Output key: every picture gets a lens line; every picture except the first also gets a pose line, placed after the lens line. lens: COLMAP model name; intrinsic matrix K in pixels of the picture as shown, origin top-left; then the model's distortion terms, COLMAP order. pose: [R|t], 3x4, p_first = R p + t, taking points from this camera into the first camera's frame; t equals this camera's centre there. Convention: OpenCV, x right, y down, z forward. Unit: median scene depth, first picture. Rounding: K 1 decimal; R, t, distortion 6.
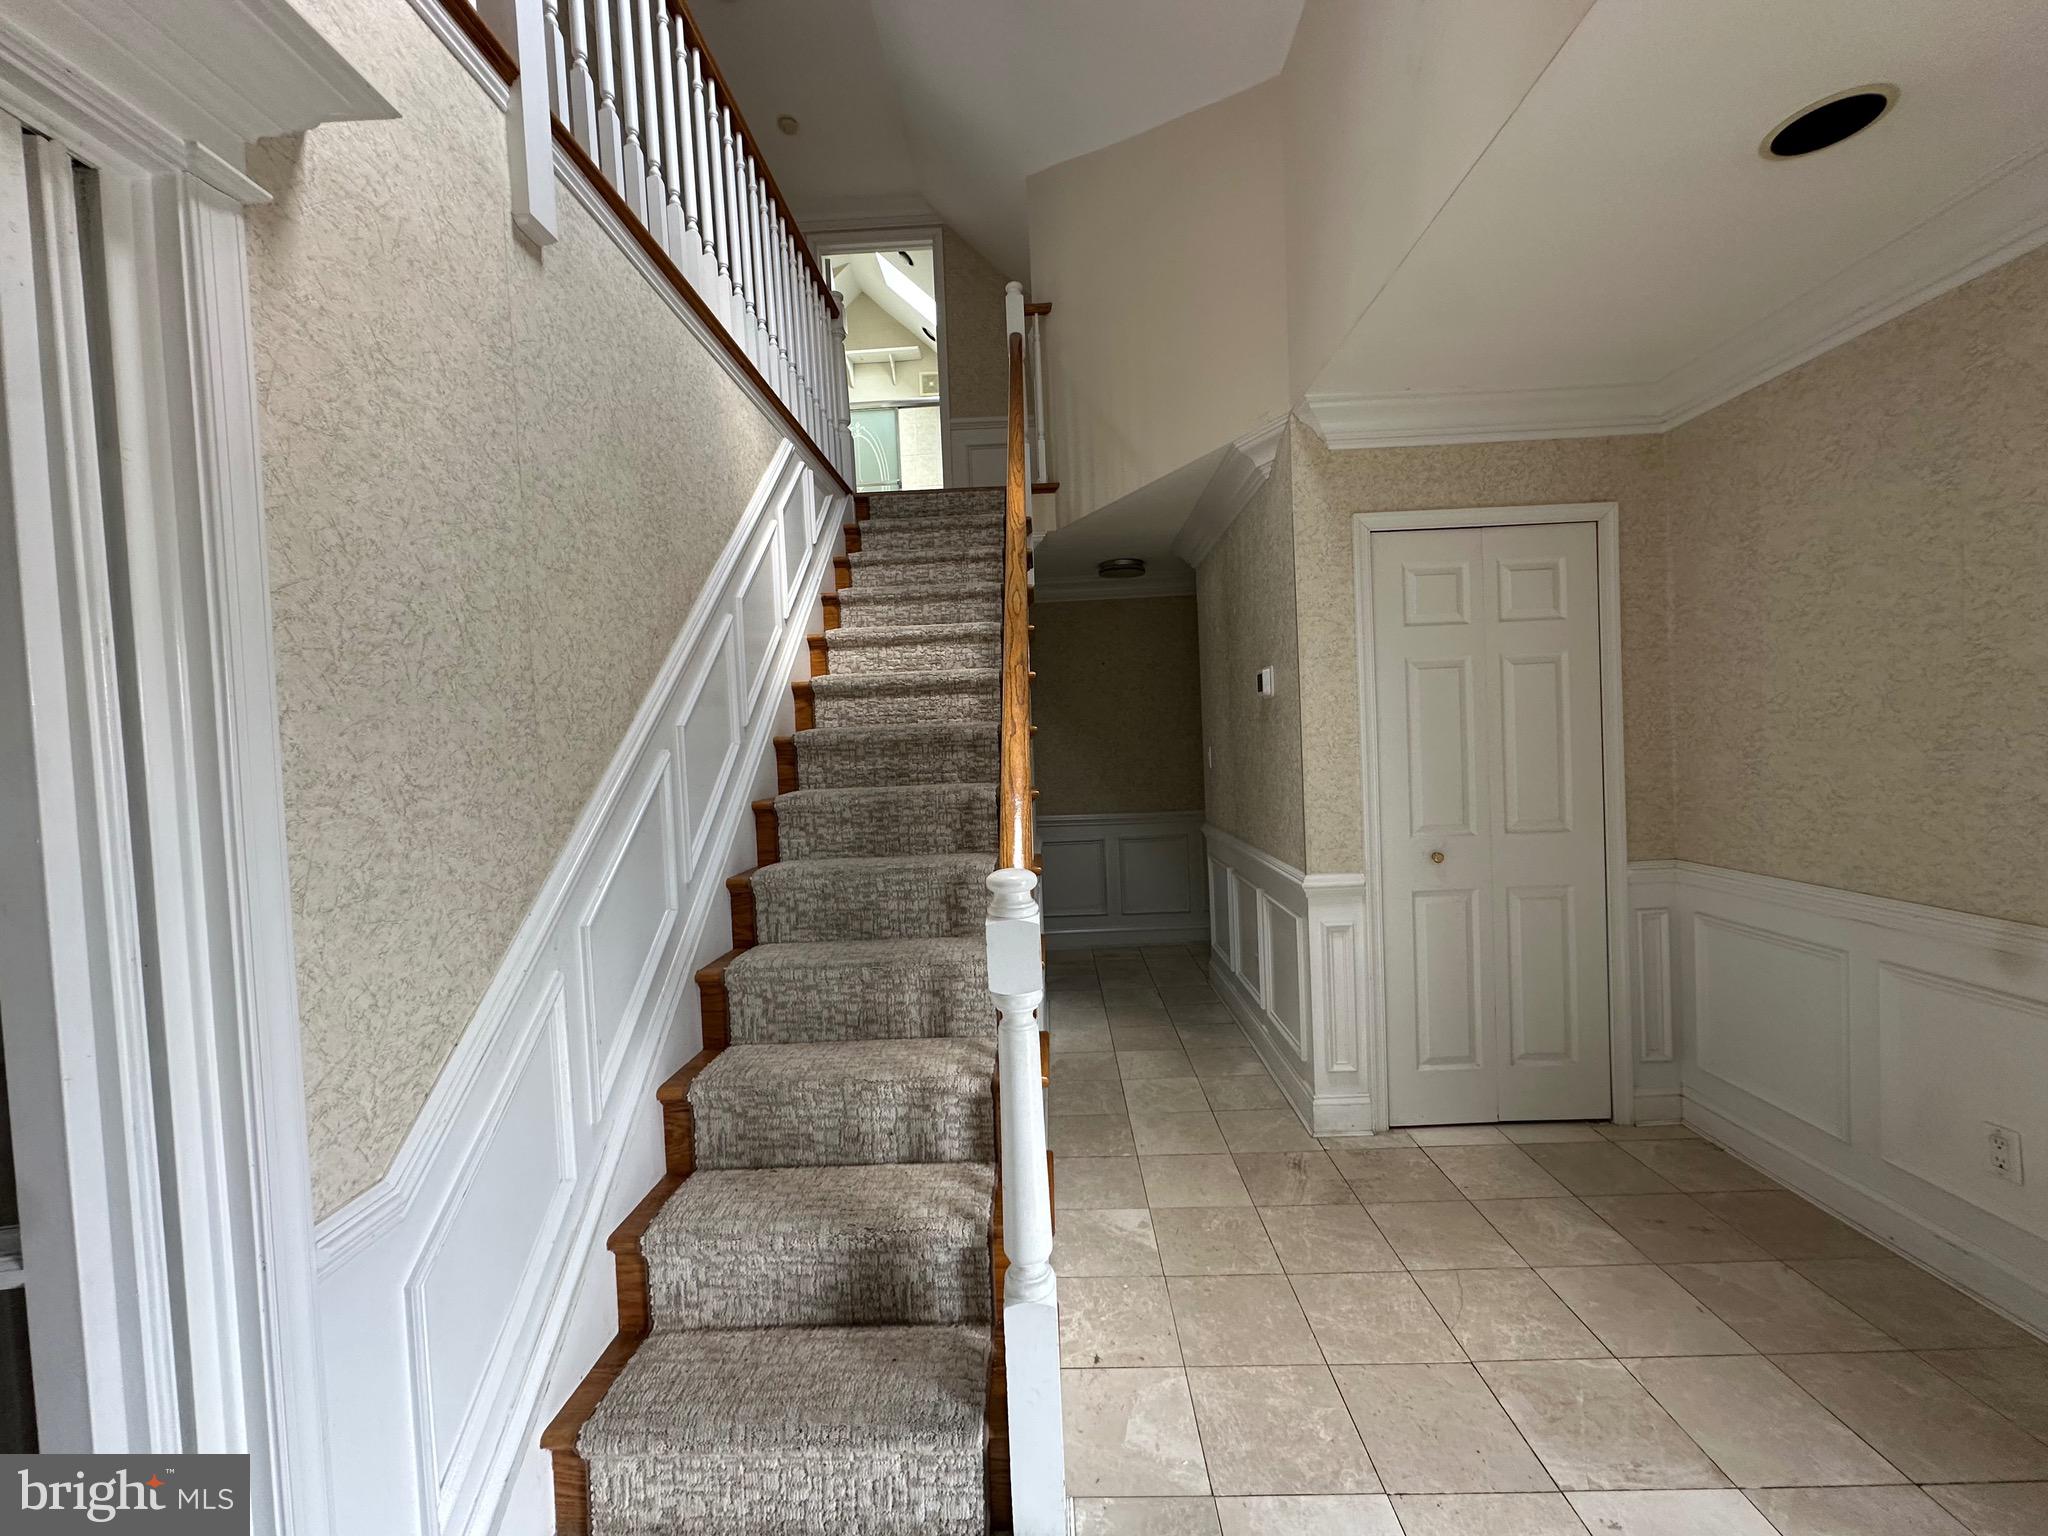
lens RADIAL K [[817.7, 0, 1024.0], [0, 817.7, 768.0], [0, 0, 1]] dist [-0.003518, 0.000340]
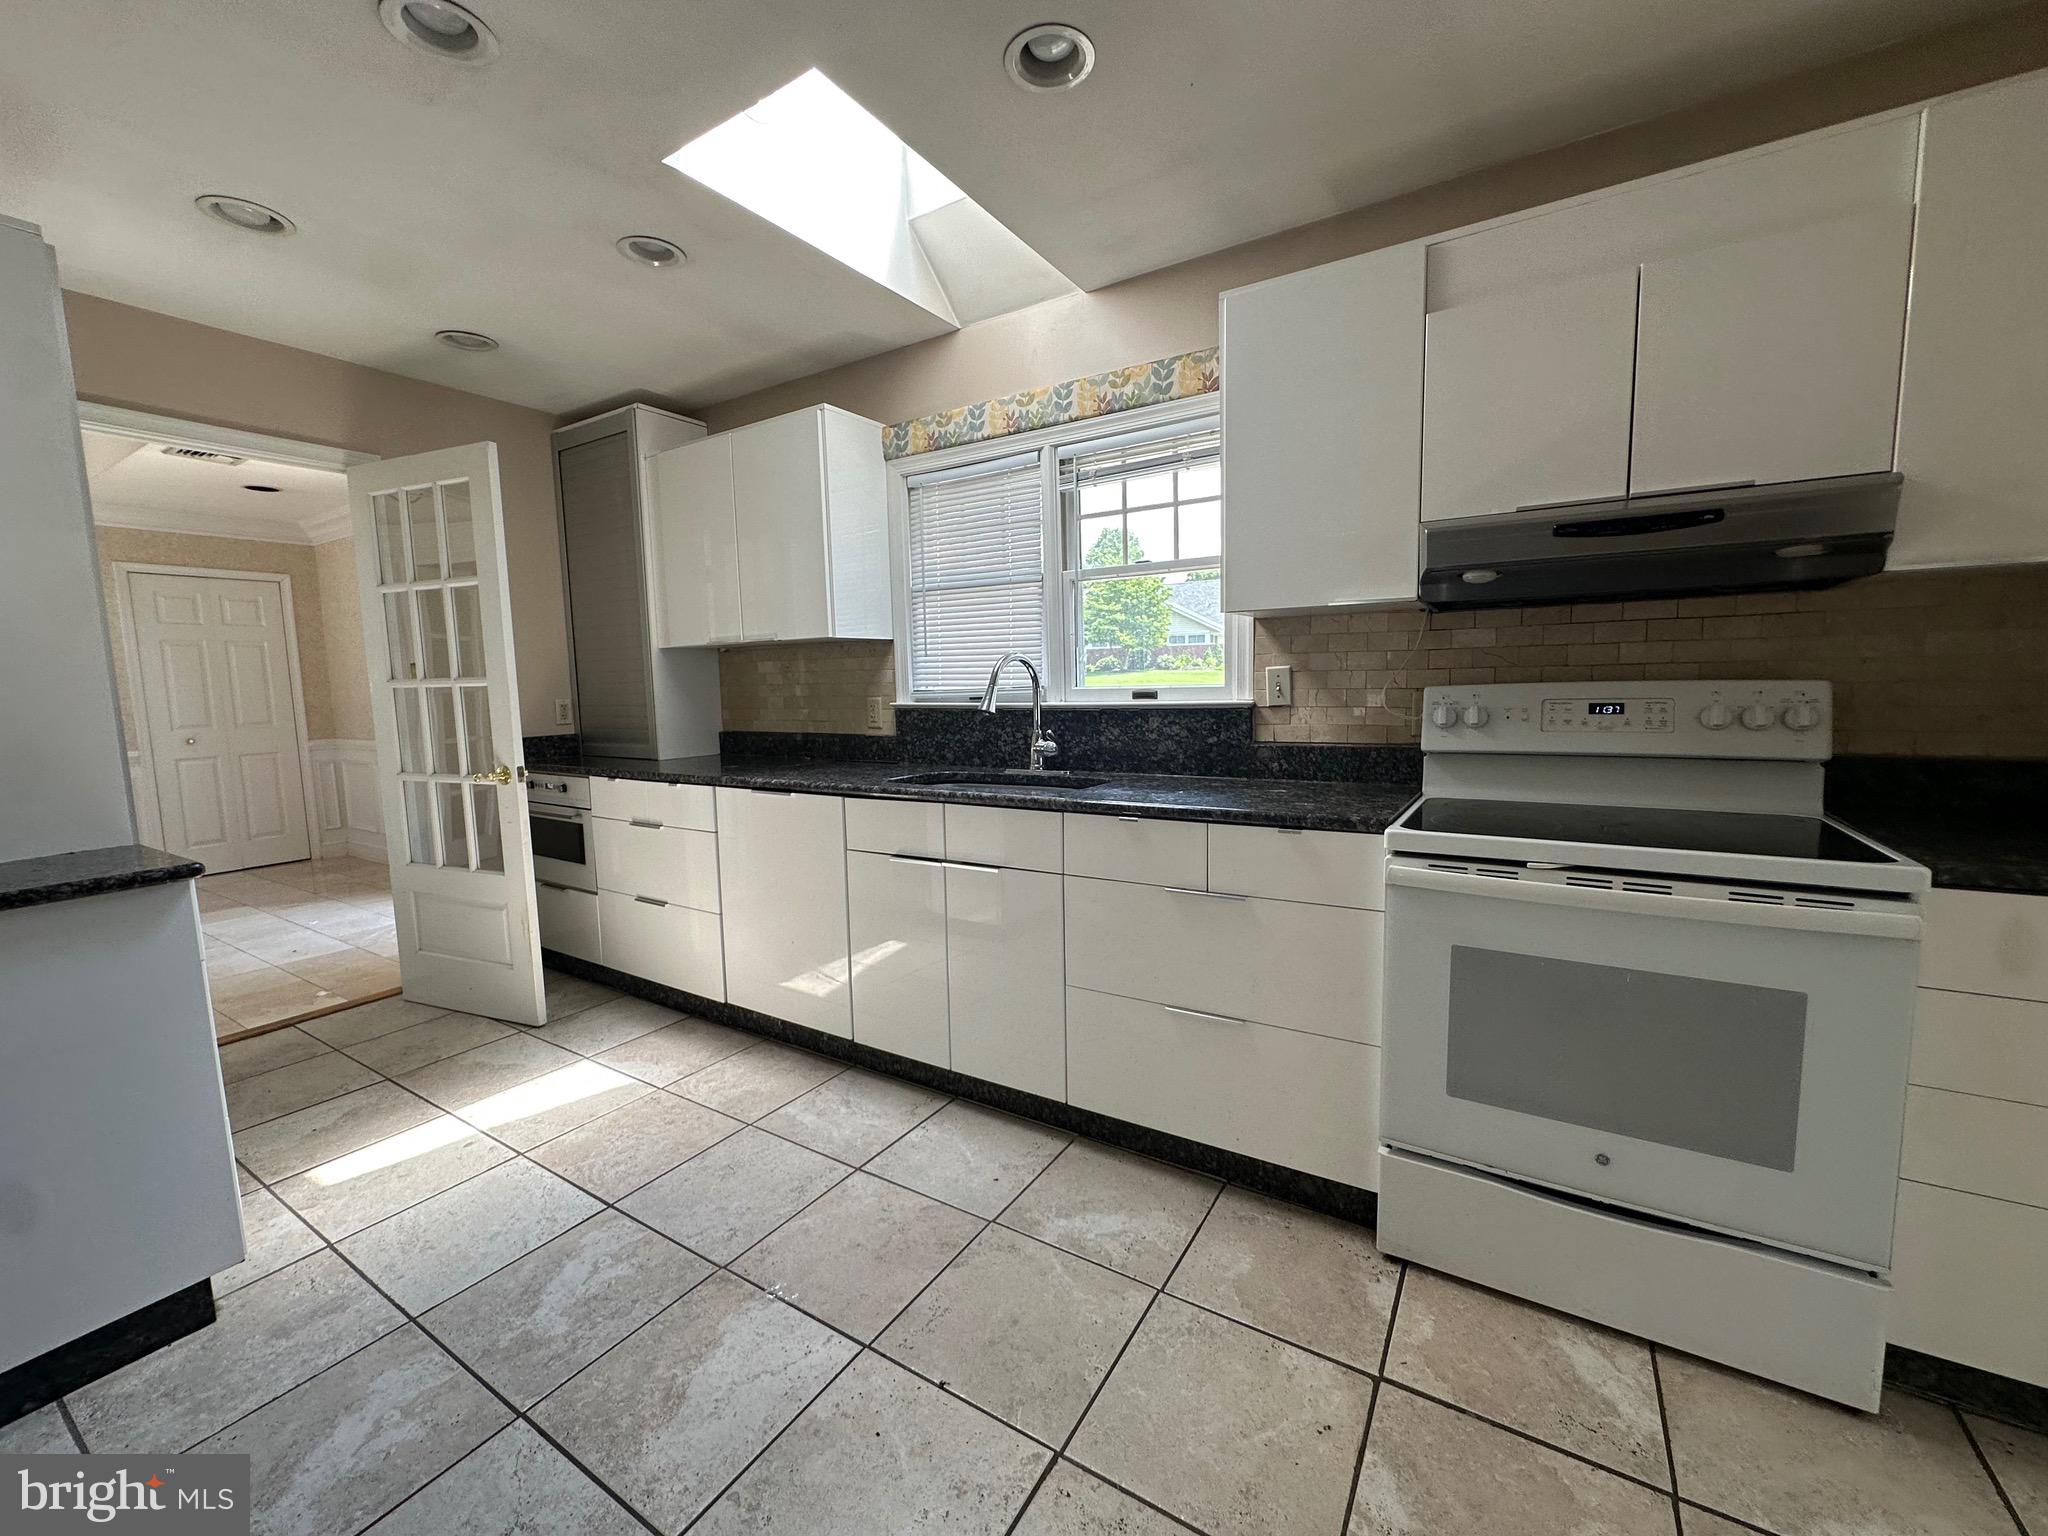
lens RADIAL K [[817.7, 0, 1024.0], [0, 817.7, 768.0], [0, 0, 1]] dist [-0.003518, 0.000340]
pose [[0.503720, -0.065075, 0.861413, -0.190362], [0.030067, 0.997875, 0.057802, 0.120108], [-0.863344, -0.003216, 0.504606, -1.770118]]
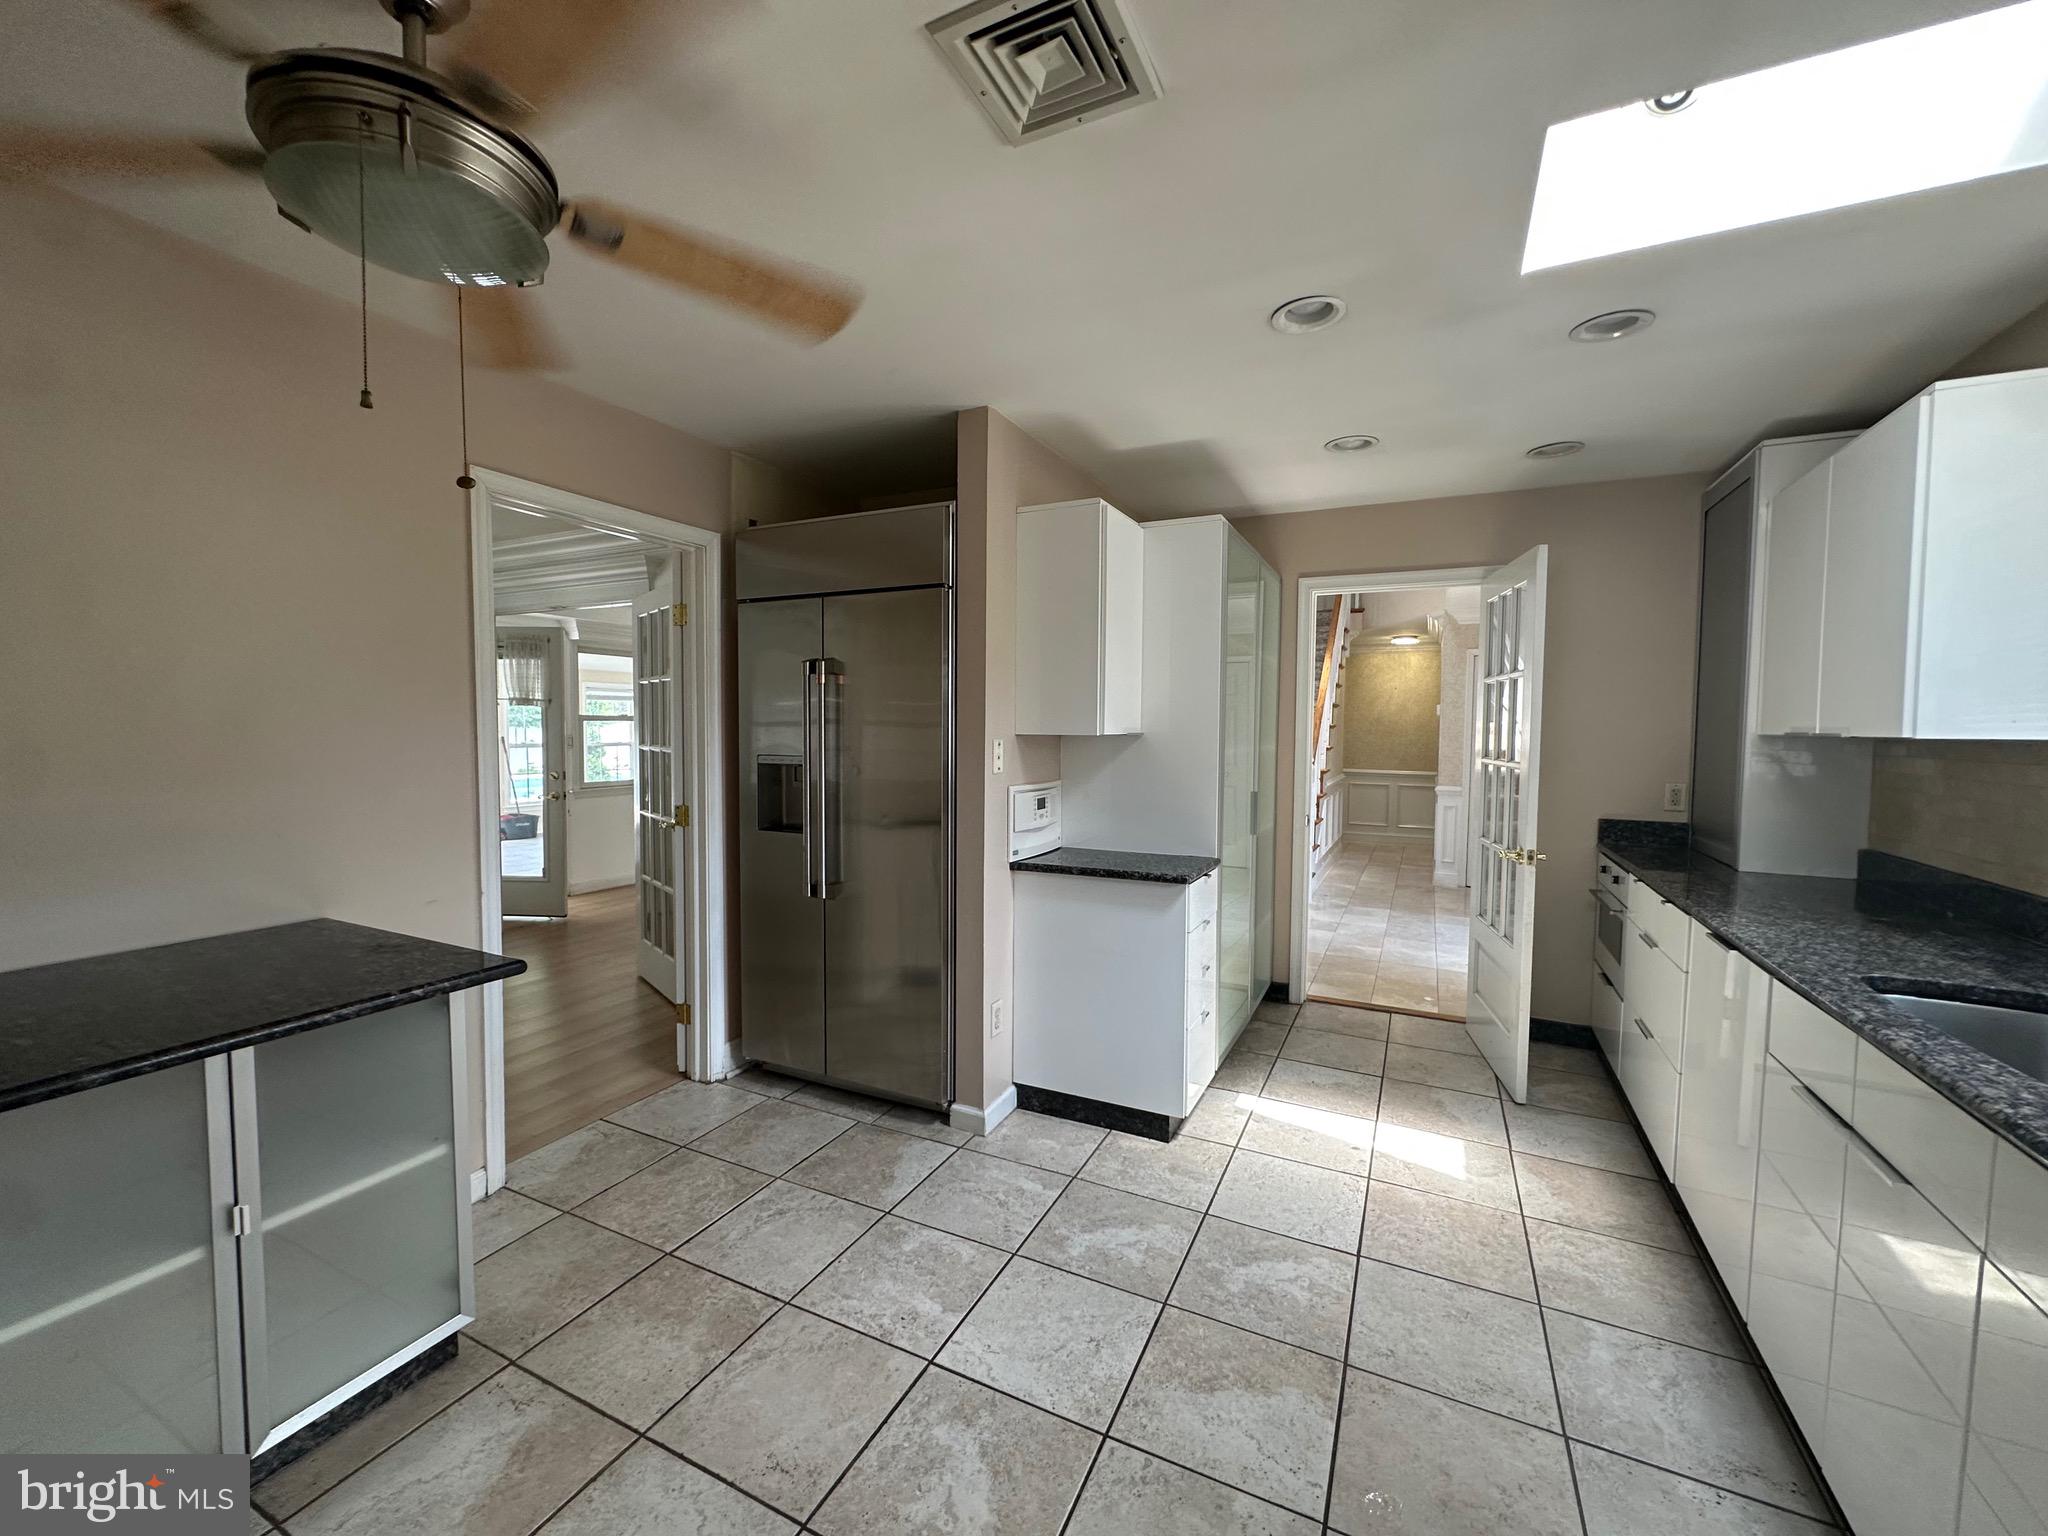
lens RADIAL K [[817.7, 0, 1024.0], [0, 817.7, 768.0], [0, 0, 1]] dist [-0.003518, 0.000340]
pose [[0.909155, 0.071514, -0.410272, 0.208430], [-0.060488, 0.997375, 0.039811, 0.049297], [0.412042, -0.011377, 0.911094, -1.946807]]
